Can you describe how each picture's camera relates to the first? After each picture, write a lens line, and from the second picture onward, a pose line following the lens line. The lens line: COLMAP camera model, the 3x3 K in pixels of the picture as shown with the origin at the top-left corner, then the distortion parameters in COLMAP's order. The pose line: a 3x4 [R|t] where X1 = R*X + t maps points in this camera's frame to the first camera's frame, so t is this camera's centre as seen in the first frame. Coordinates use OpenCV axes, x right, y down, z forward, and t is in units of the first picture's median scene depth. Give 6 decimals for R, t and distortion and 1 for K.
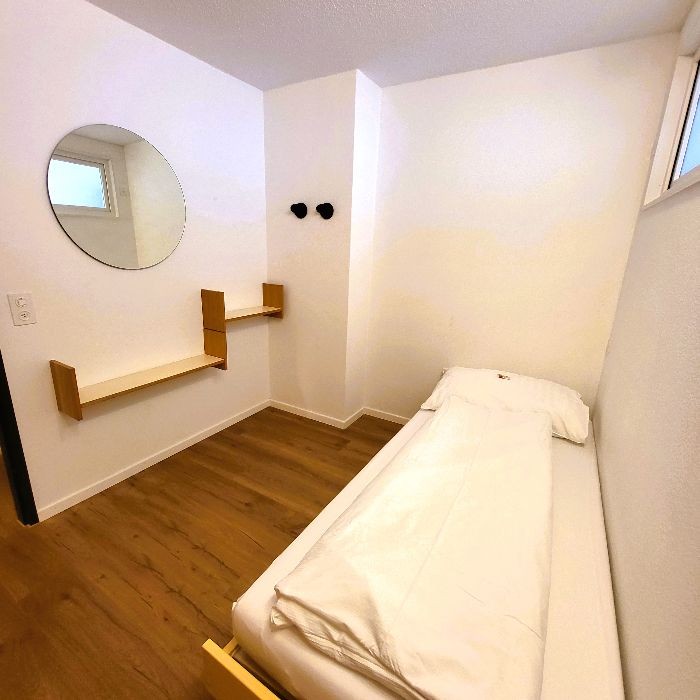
lens RADIAL K [[366.4, 0, 335.8], [0, 366.4, 349.7], [0, 0, 1]] dist [-0.001735, -0.000386]
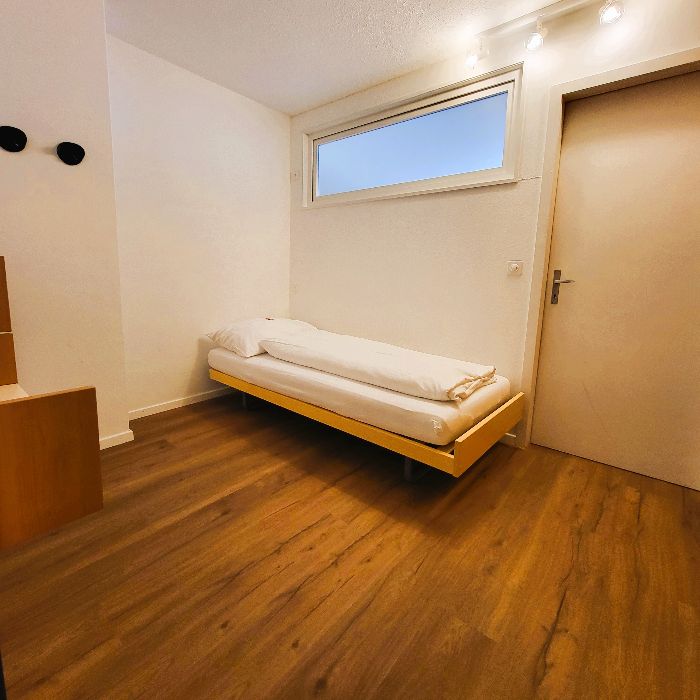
lens RADIAL K [[366.4, 0, 335.8], [0, 366.4, 349.7], [0, 0, 1]] dist [-0.001735, -0.000386]
pose [[0.165432, -0.220478, 0.961260, -0.973861], [0.253584, 0.951429, 0.174582, 0.002050], [-0.953062, 0.214879, 0.213306, 0.563083]]
